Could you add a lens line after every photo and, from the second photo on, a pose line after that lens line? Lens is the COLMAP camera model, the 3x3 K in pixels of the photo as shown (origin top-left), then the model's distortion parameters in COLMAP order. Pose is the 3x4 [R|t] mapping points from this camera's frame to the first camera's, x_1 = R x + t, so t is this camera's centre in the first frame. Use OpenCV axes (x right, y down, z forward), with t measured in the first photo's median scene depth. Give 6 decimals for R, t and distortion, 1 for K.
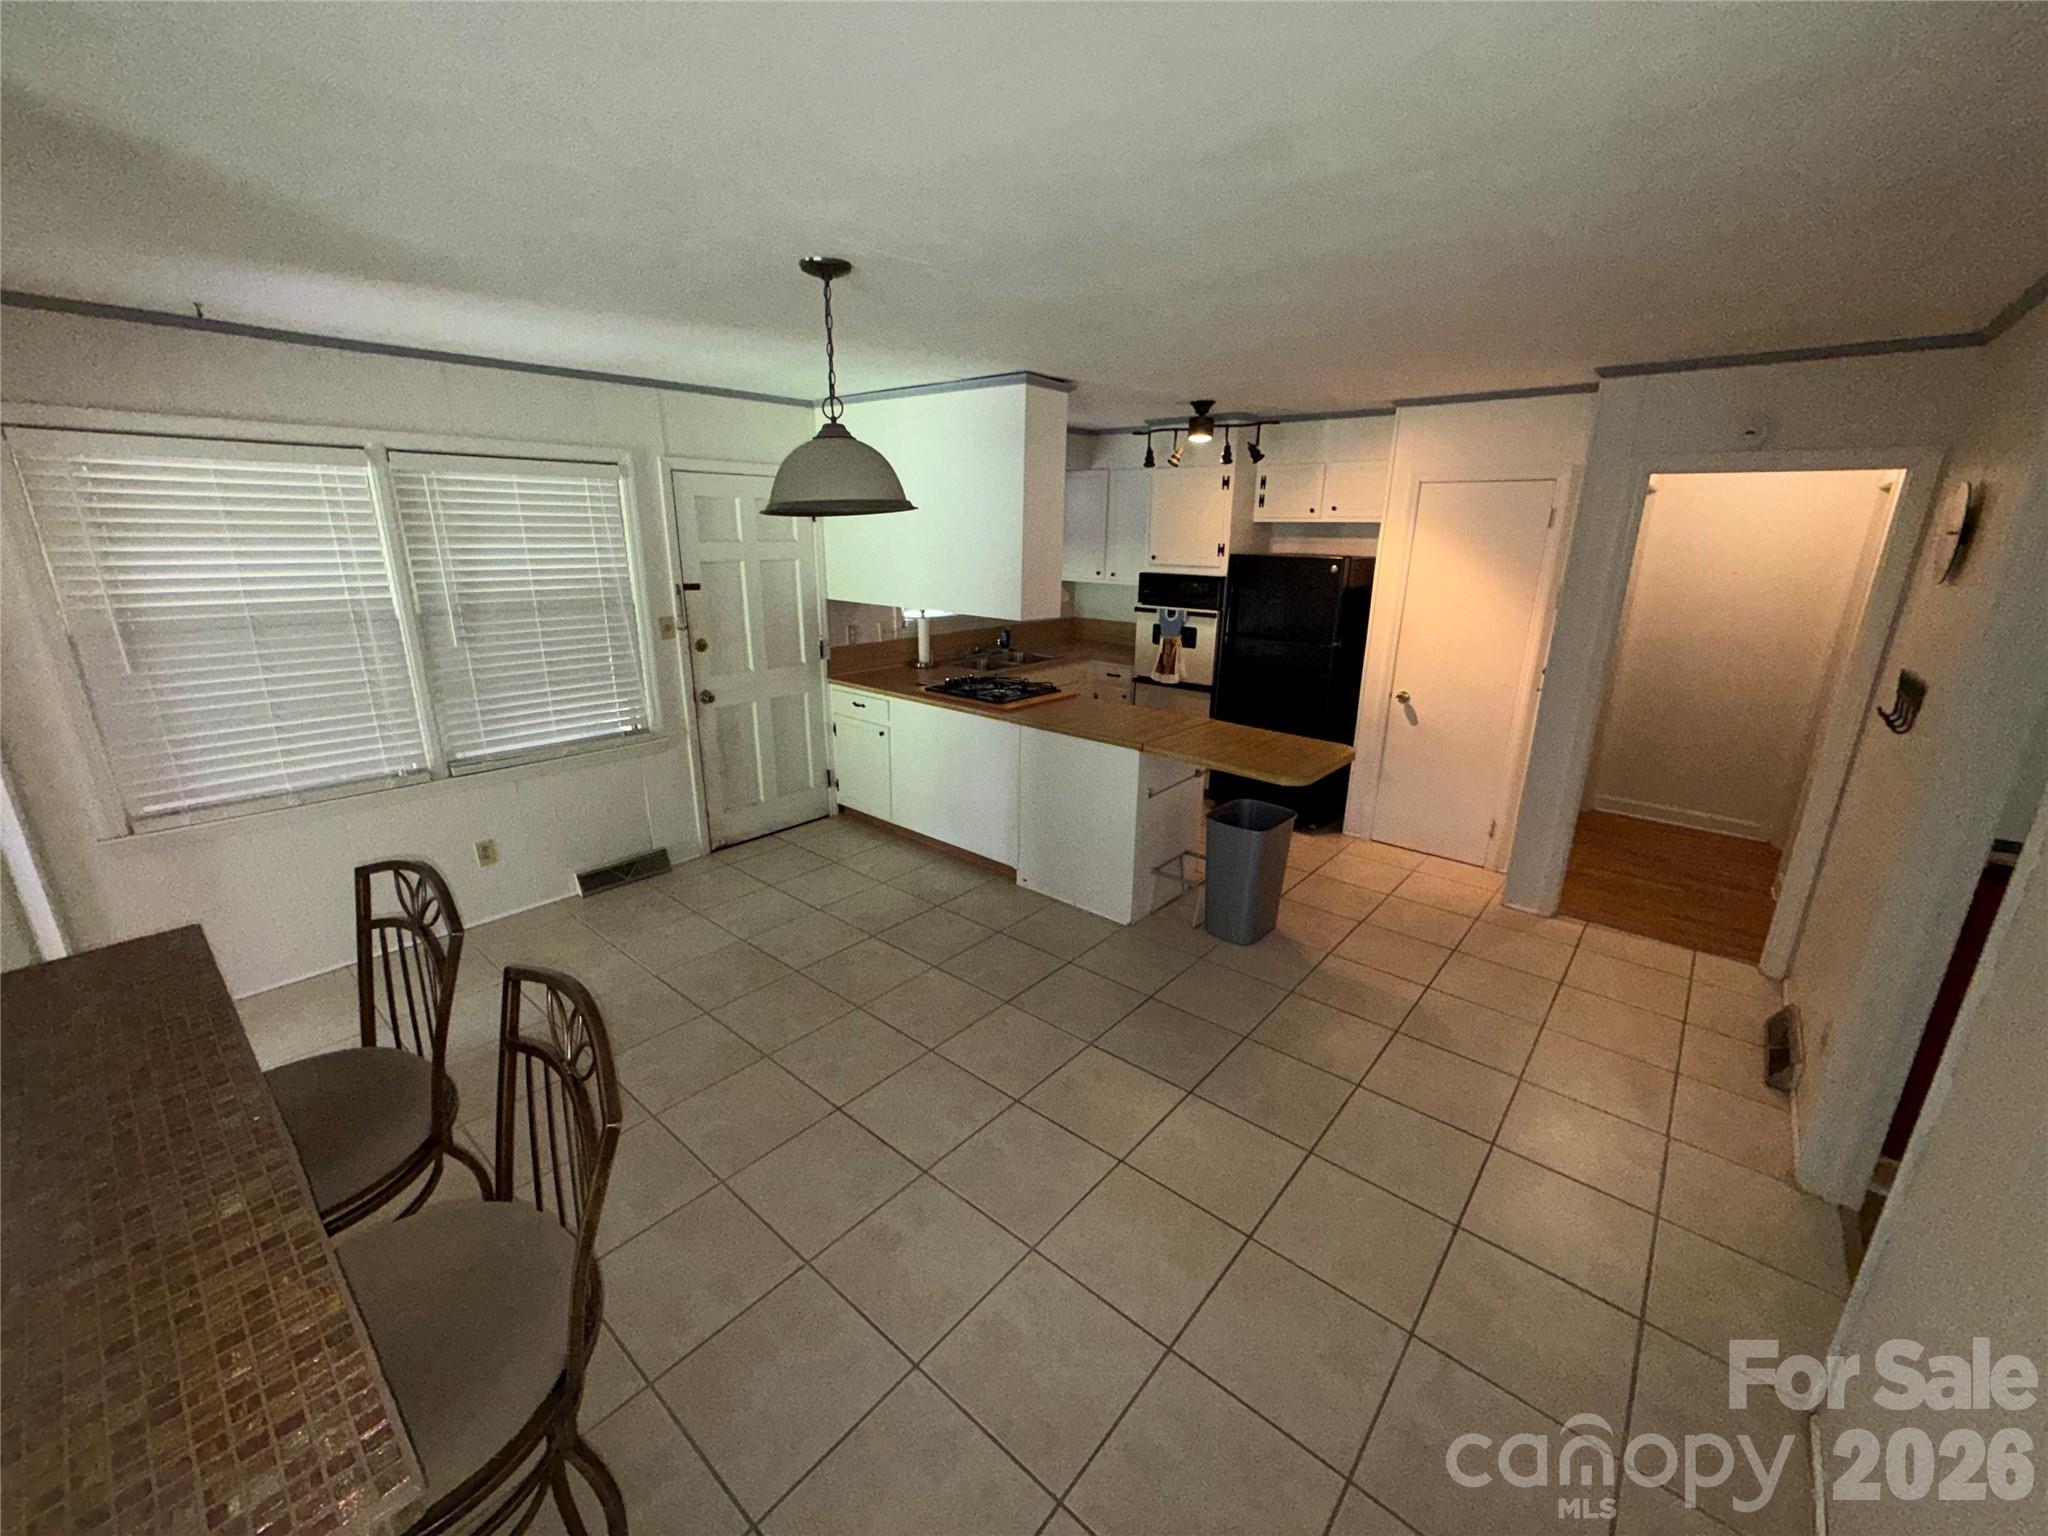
lens RADIAL K [[816.2, 0, 1019.4], [0, 816.2, 770.1], [0, 0, 1]] dist [0.000368, -0.000152]
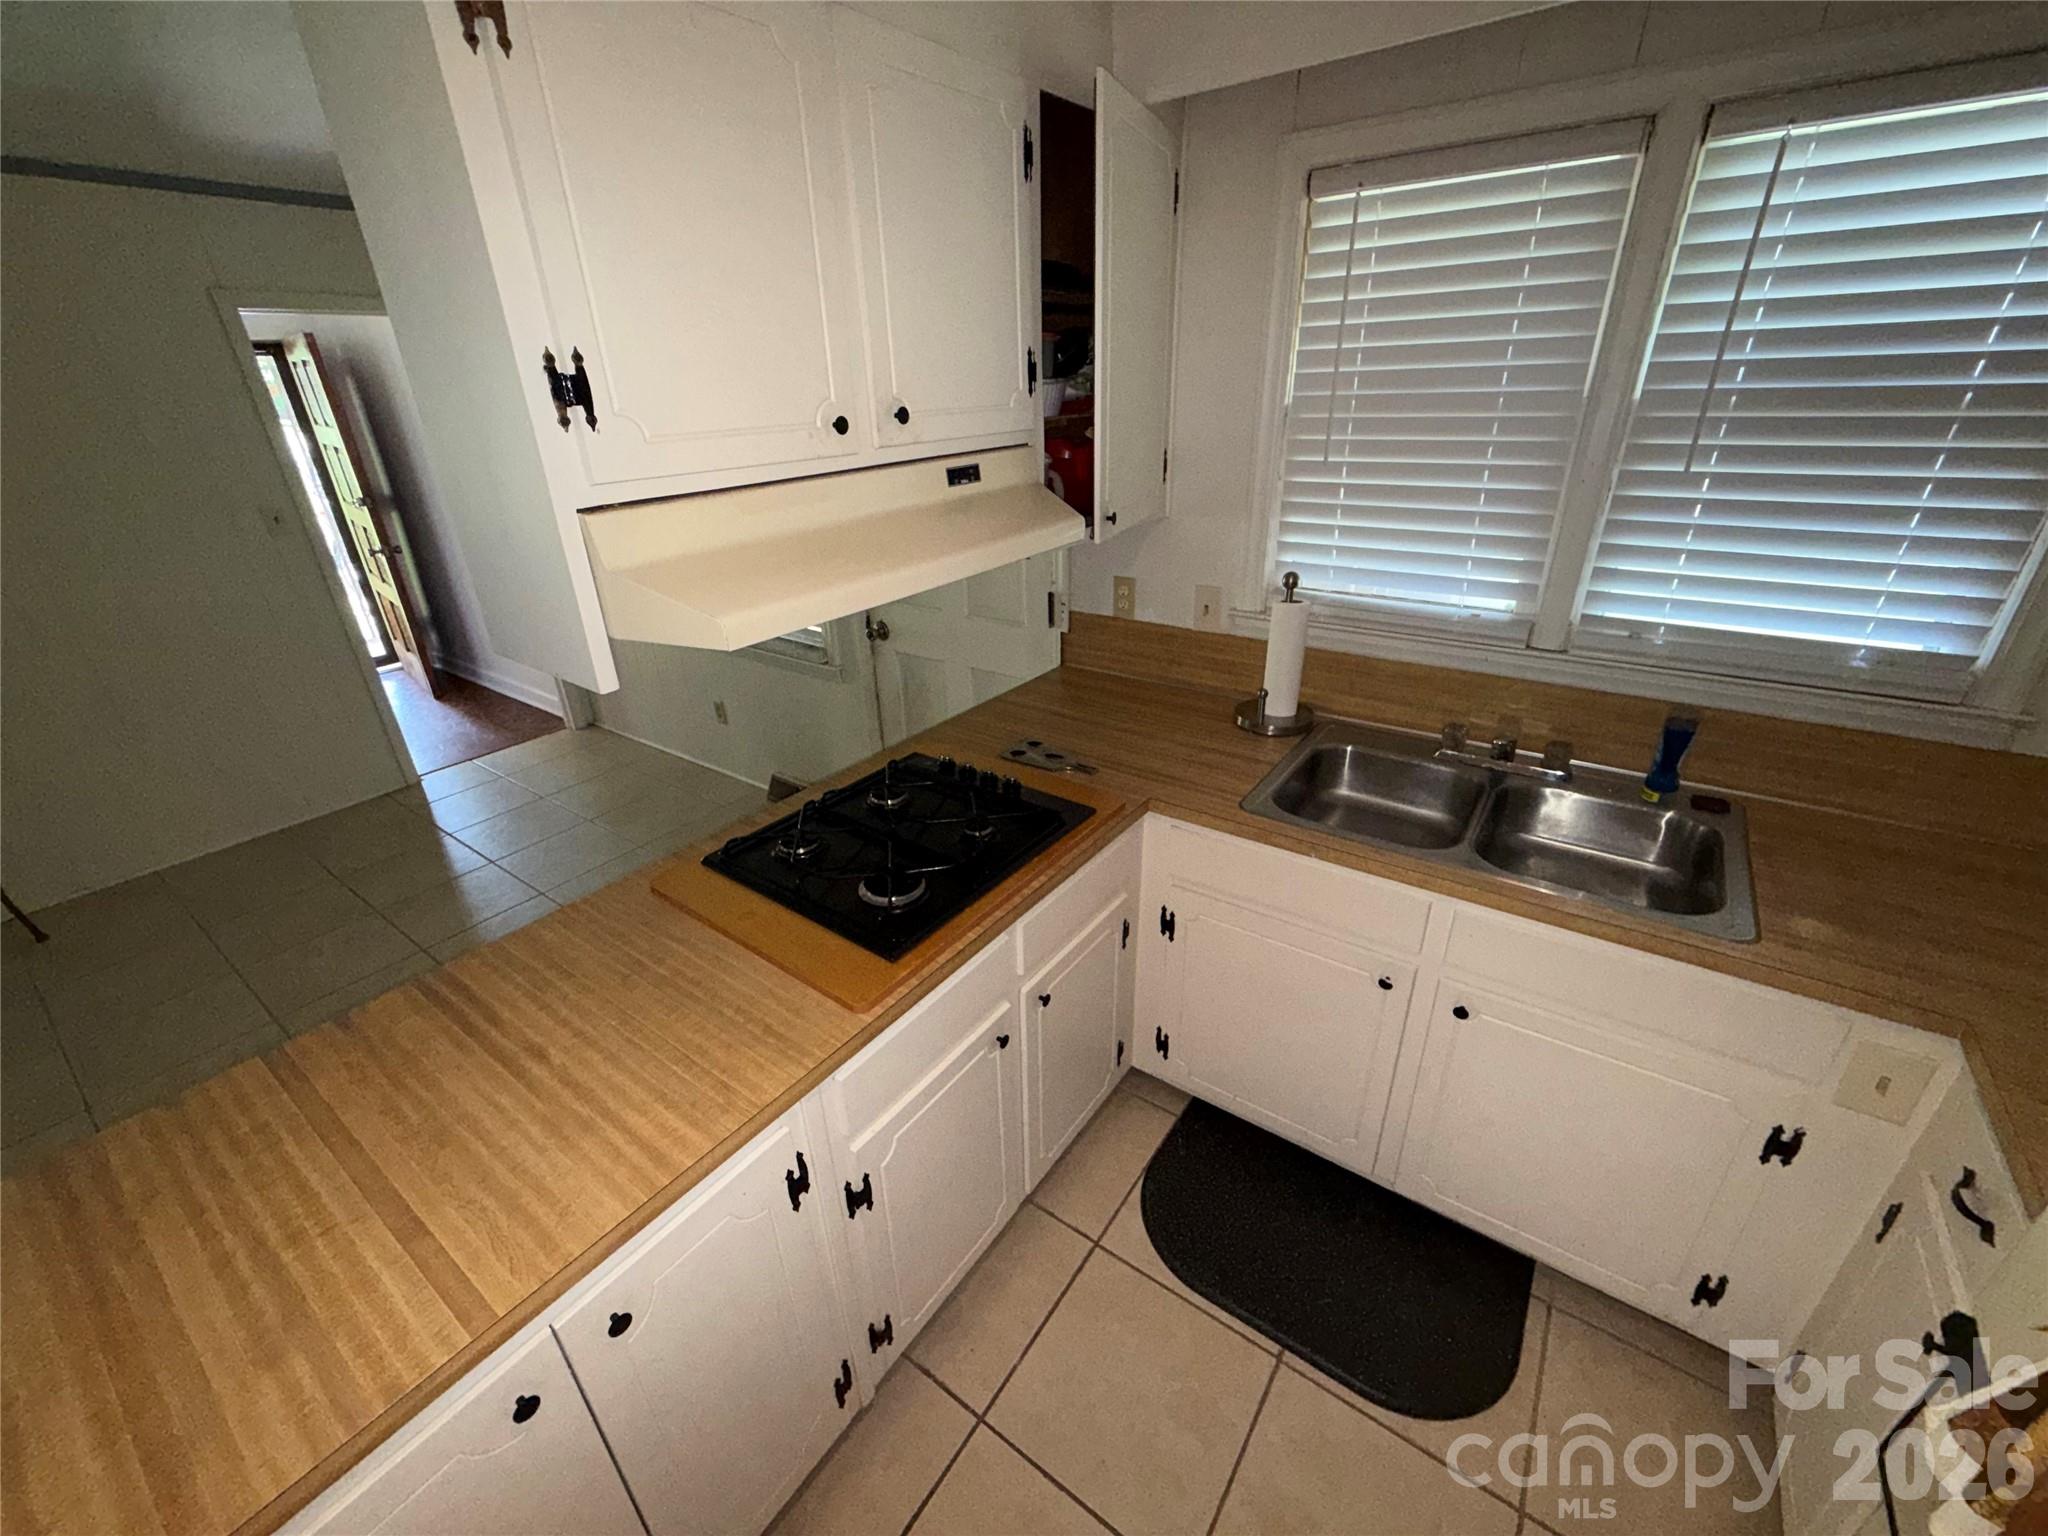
lens RADIAL K [[816.2, 0, 1025.2], [0, 816.2, 771.1], [0, 0, 1]] dist [0.000368, -0.000152]
pose [[0.088342, 0.421656, -0.902442, 0.282336], [-0.259030, 0.884540, 0.387934, -0.278813], [0.961821, 0.199488, 0.187364, 1.011519]]
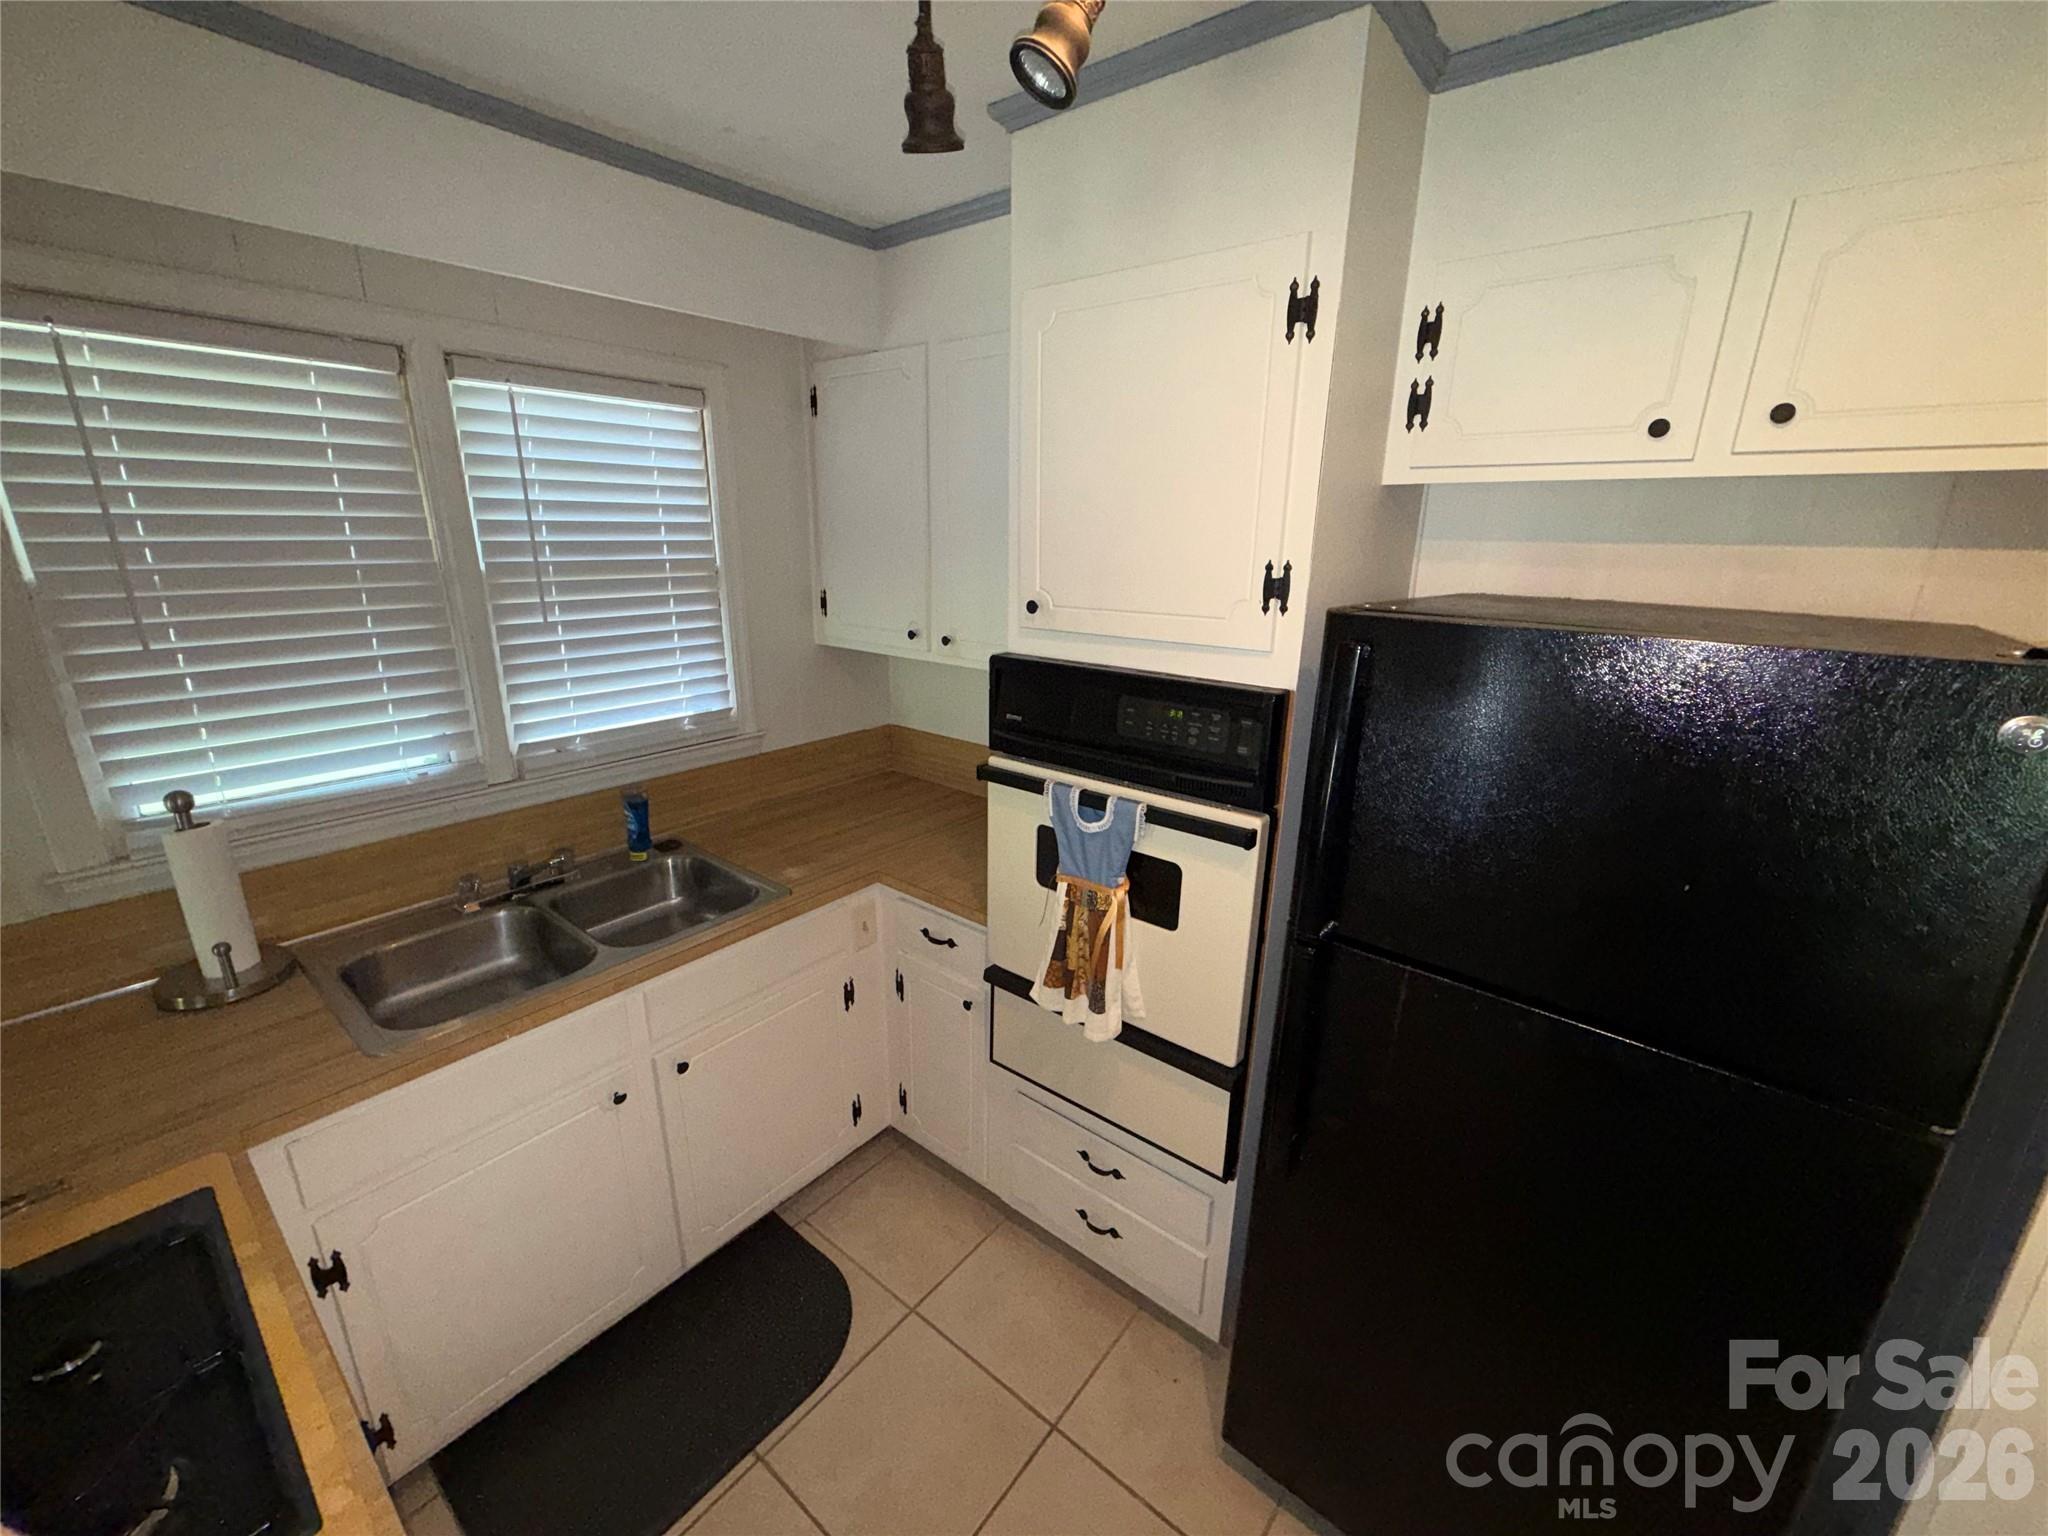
lens RADIAL K [[816.2, 0, 1021.8], [0, 816.2, 769.7], [0, 0, 1]] dist [0.000368, -0.000152]
pose [[0.999315, -0.004252, 0.036766, 0.183665], [0.004398, 0.999983, -0.003887, -0.246581], [-0.036748, 0.004046, 0.999316, 0.869578]]
